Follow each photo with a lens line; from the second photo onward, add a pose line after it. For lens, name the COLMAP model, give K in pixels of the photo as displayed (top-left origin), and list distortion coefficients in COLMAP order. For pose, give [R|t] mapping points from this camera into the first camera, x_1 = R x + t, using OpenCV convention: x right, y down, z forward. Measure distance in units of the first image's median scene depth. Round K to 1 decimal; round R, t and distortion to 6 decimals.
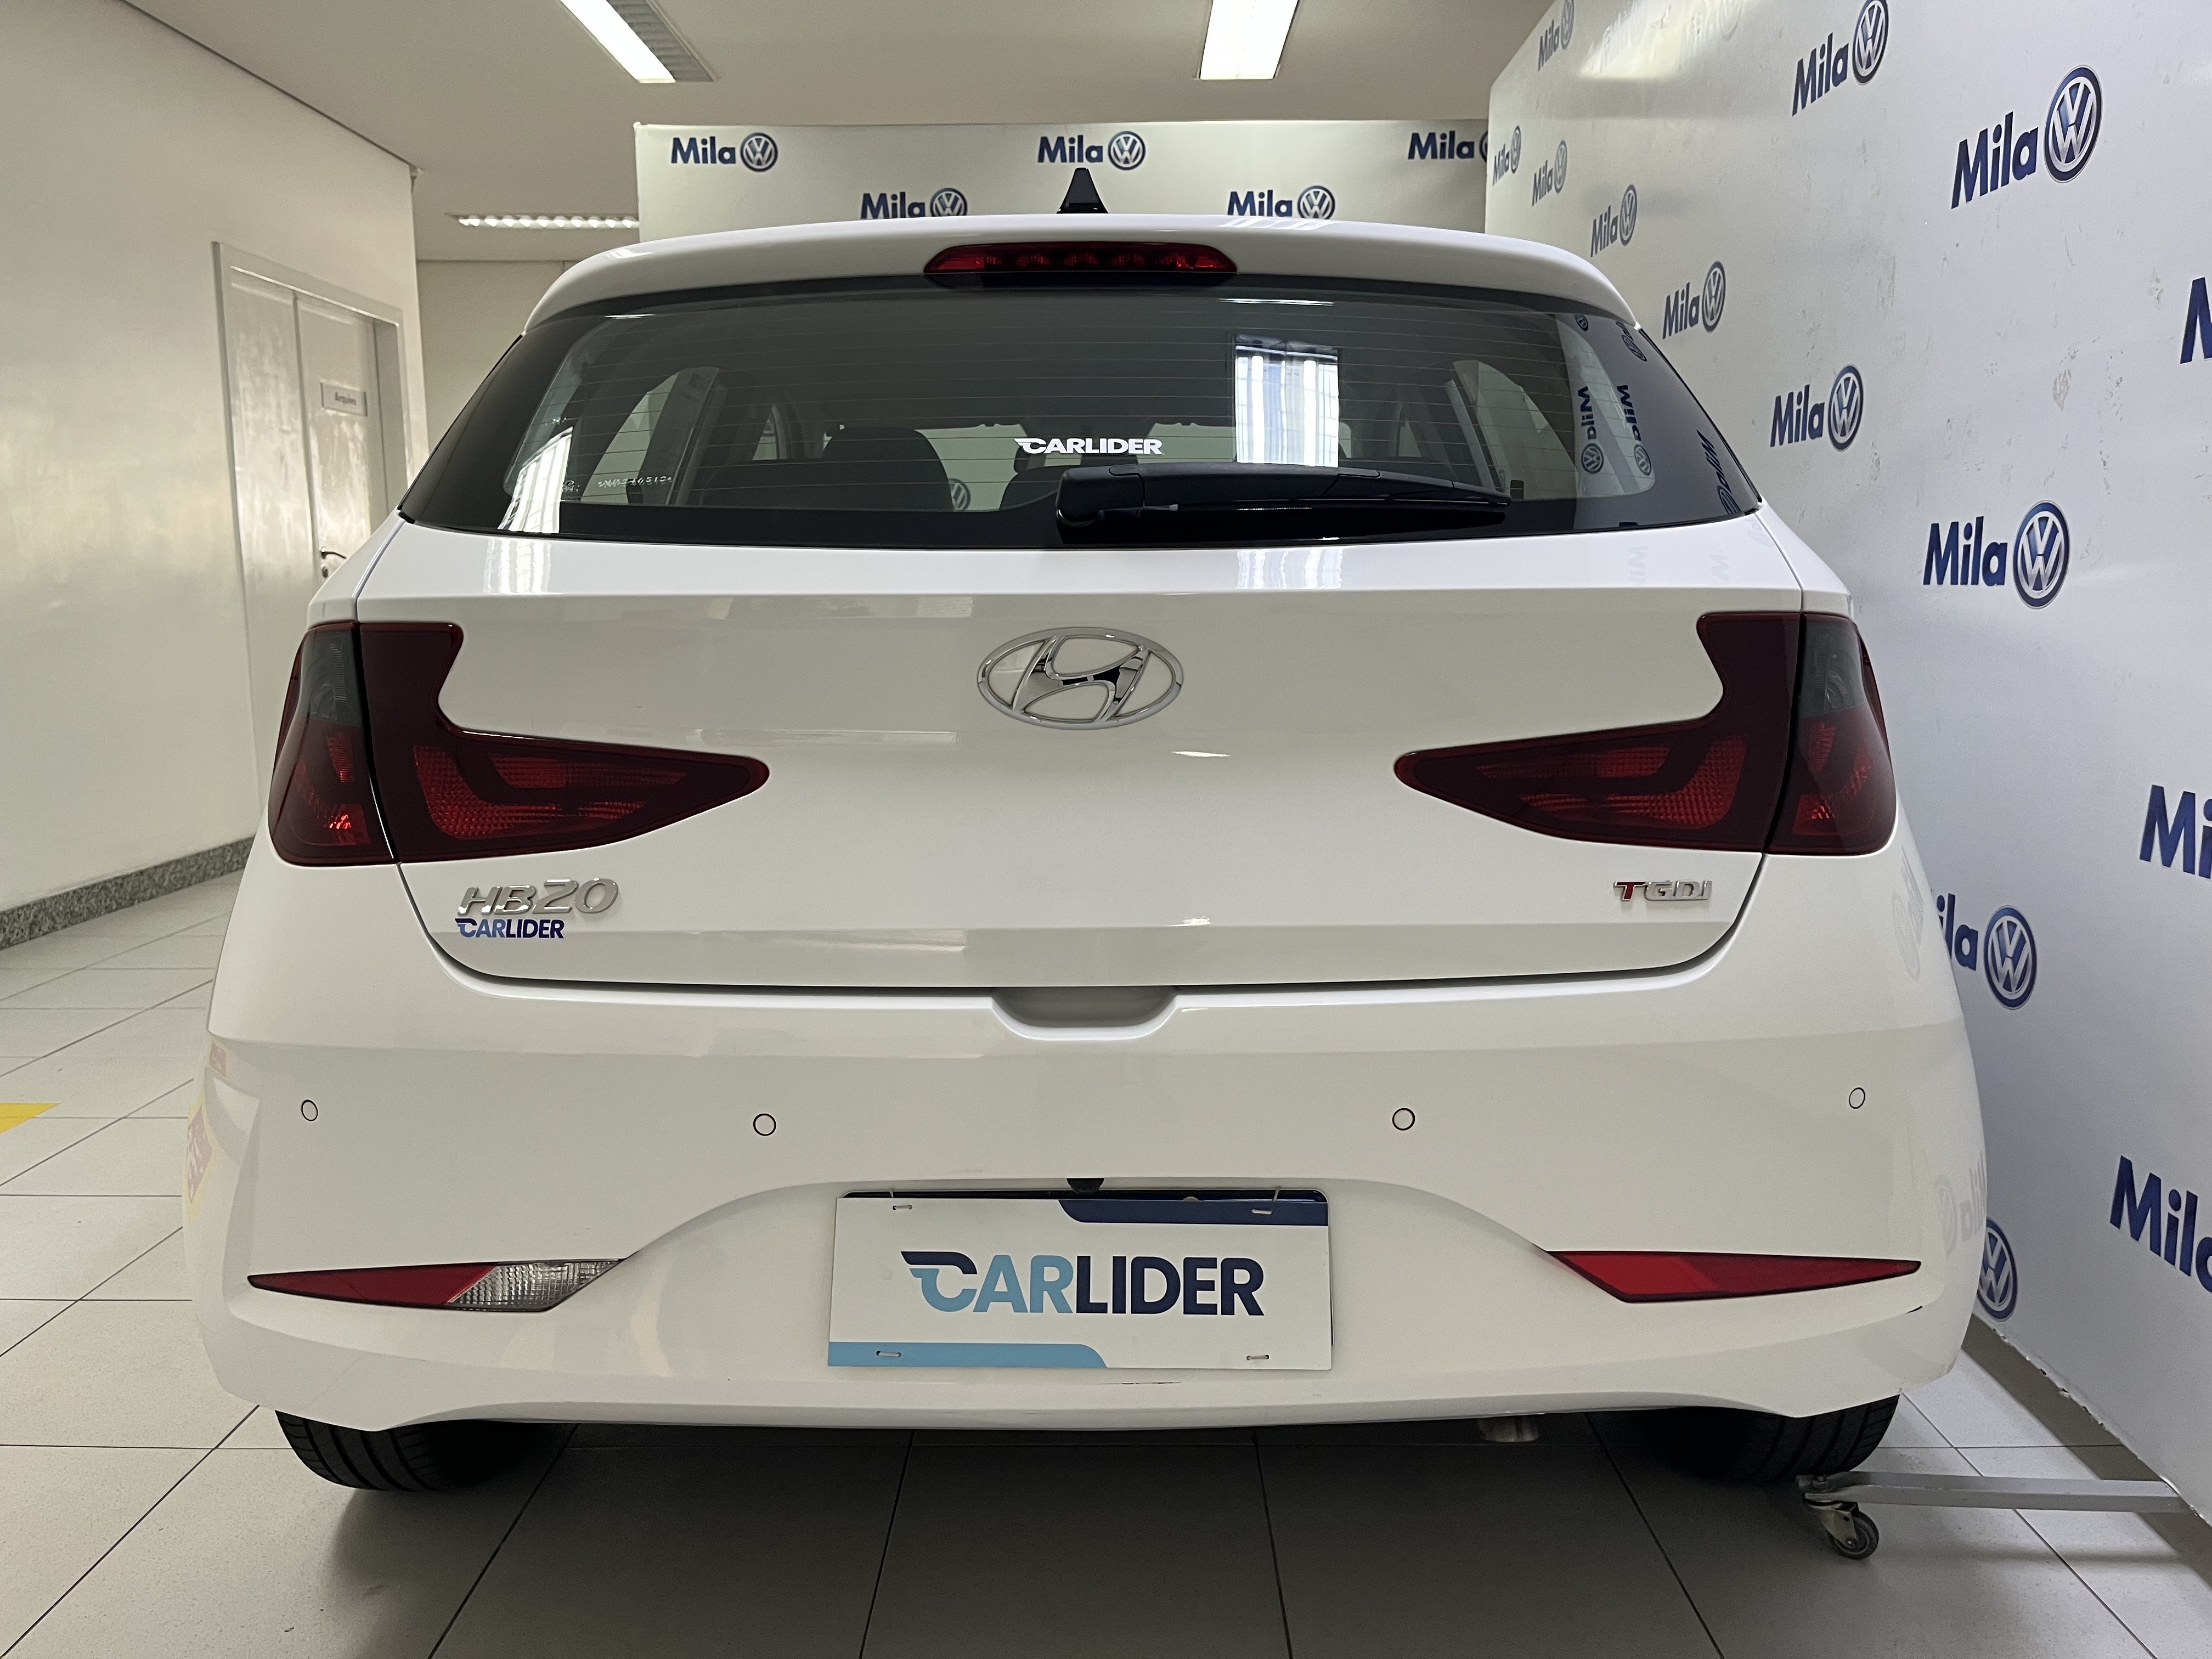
lens RADIAL K [[1717.4, 0, 1106.0], [0, 1717.4, 829.5], [0, 0, 1]] dist [-0.001879, -0.005922]
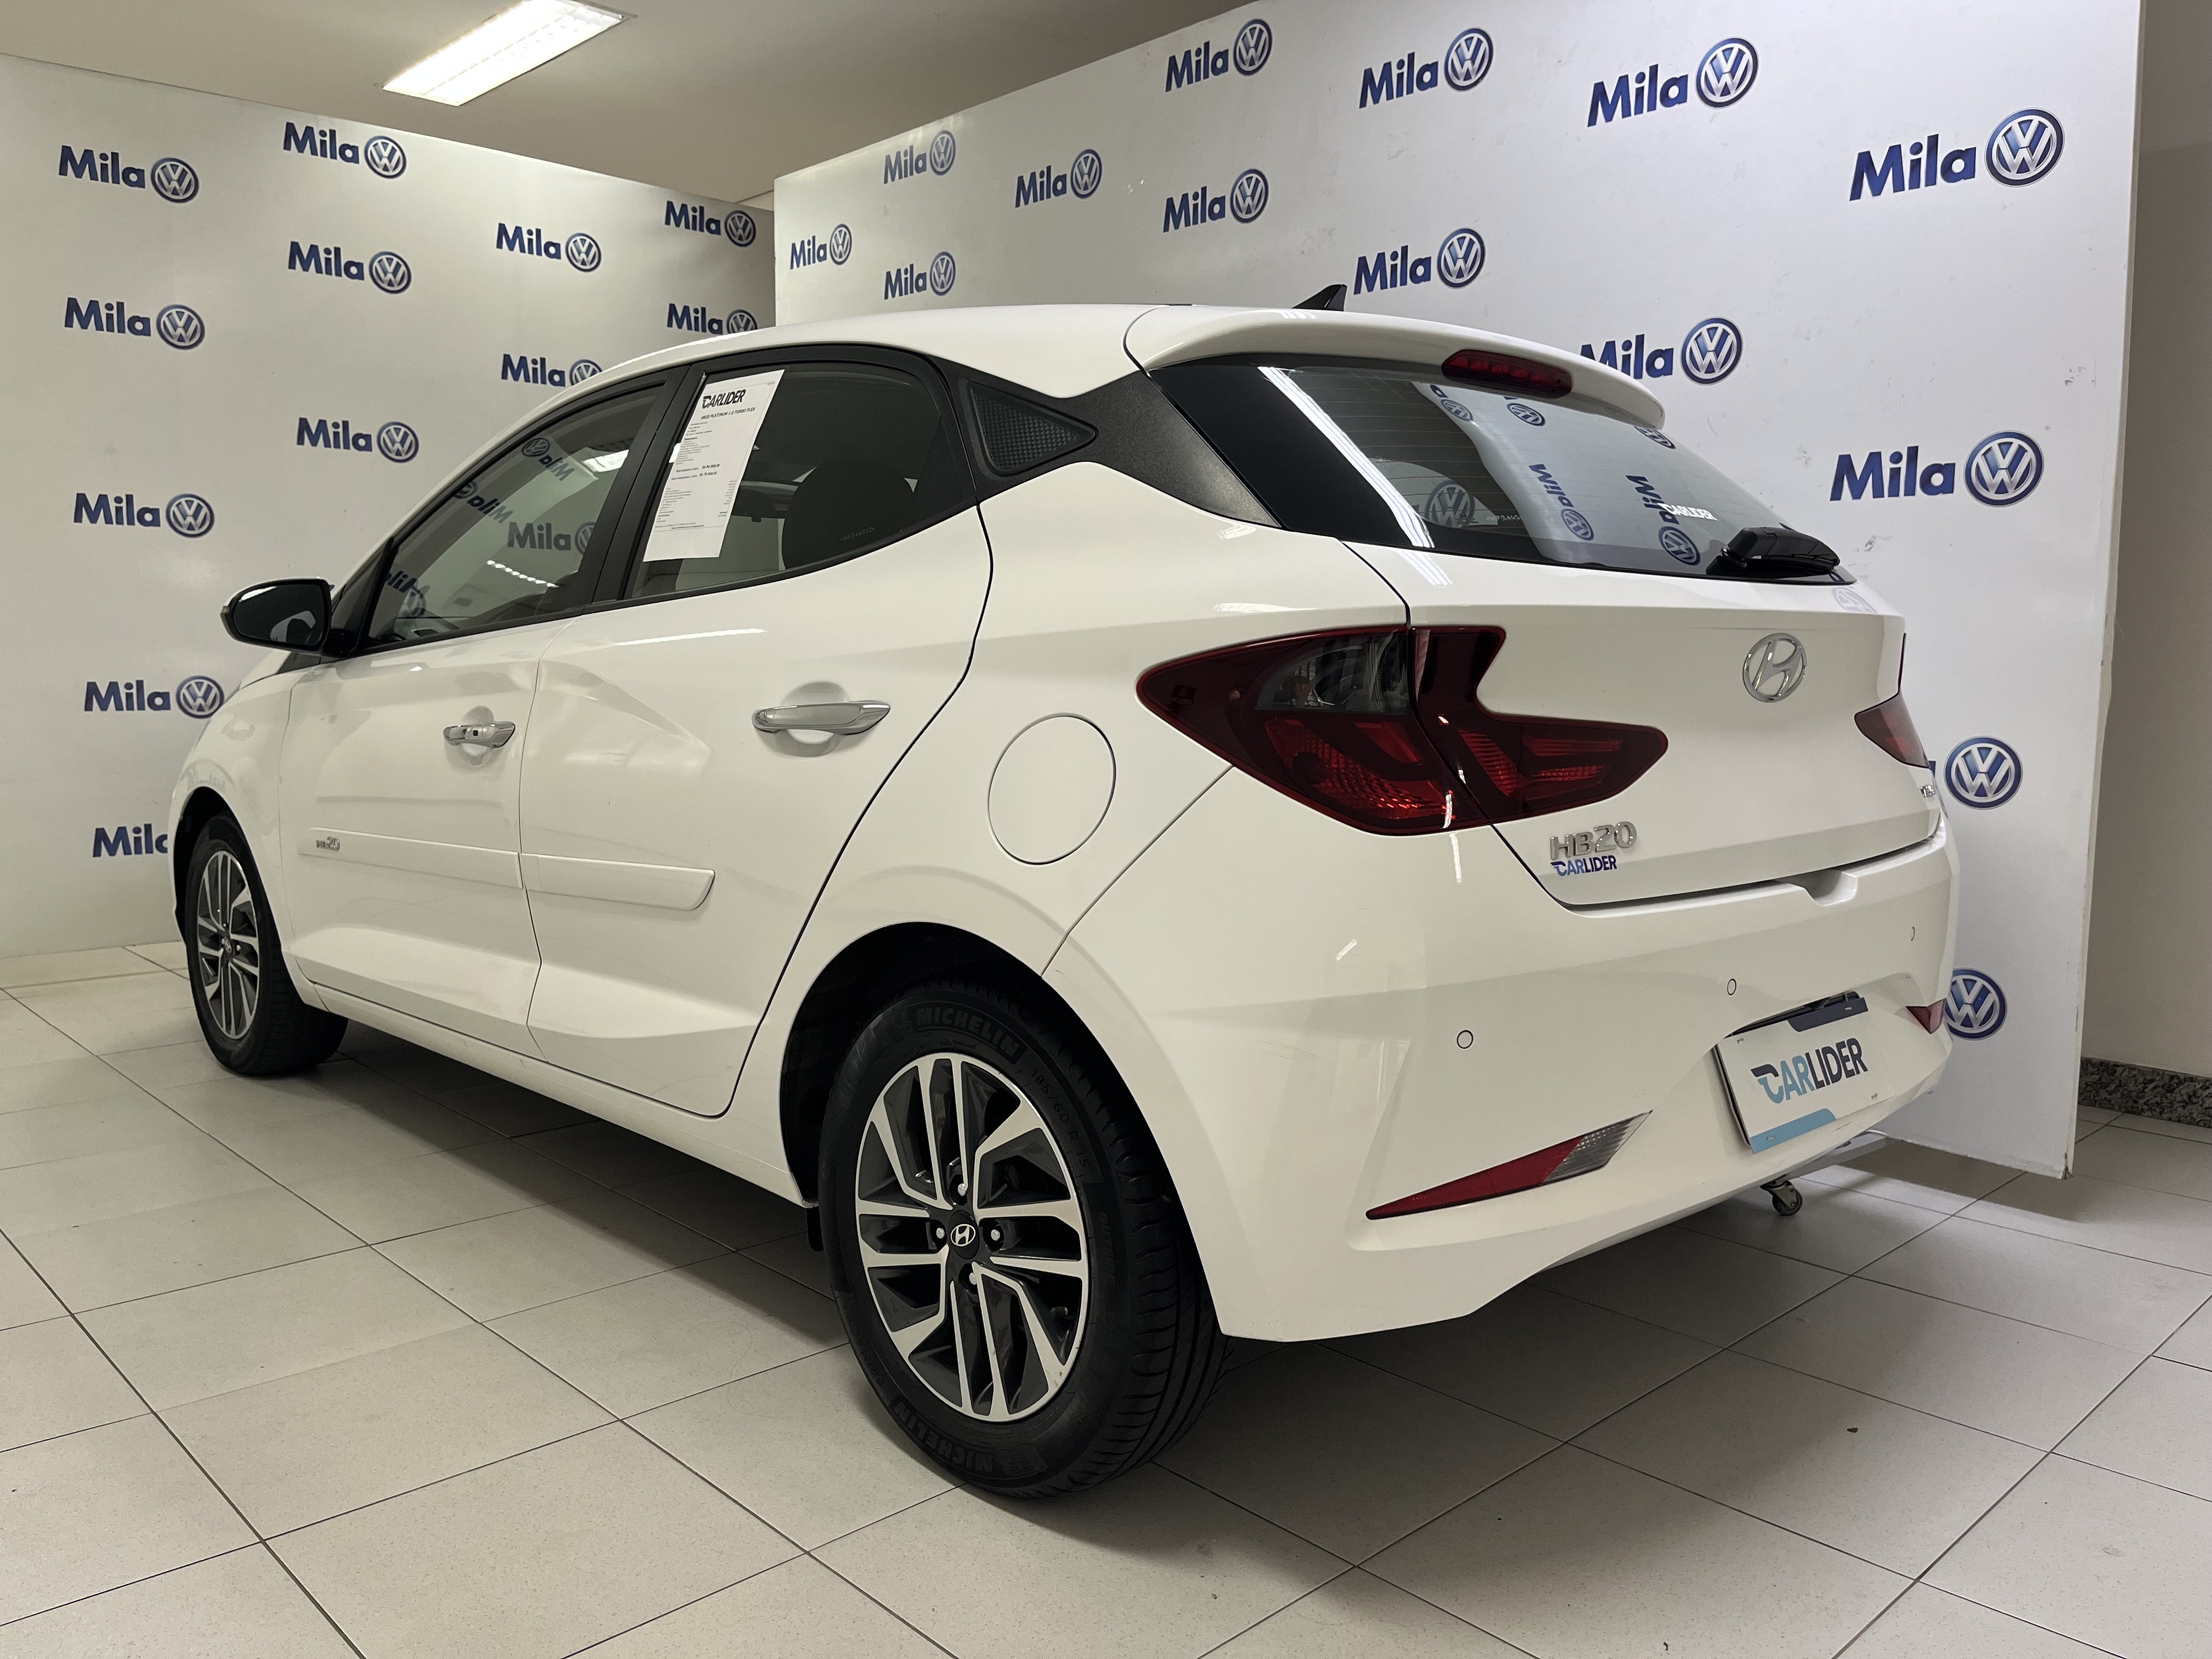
lens RADIAL K [[1656.8, 0, 1106.0], [0, 1656.8, 829.5], [0, 0, 1]] dist [0.116138, -0.164215]
pose [[0.718429, -0.064814, 0.692574, -1.427197], [0.086377, 0.996256, 0.003633, -0.004105], [-0.690217, 0.057212, 0.721337, 0.342236]]
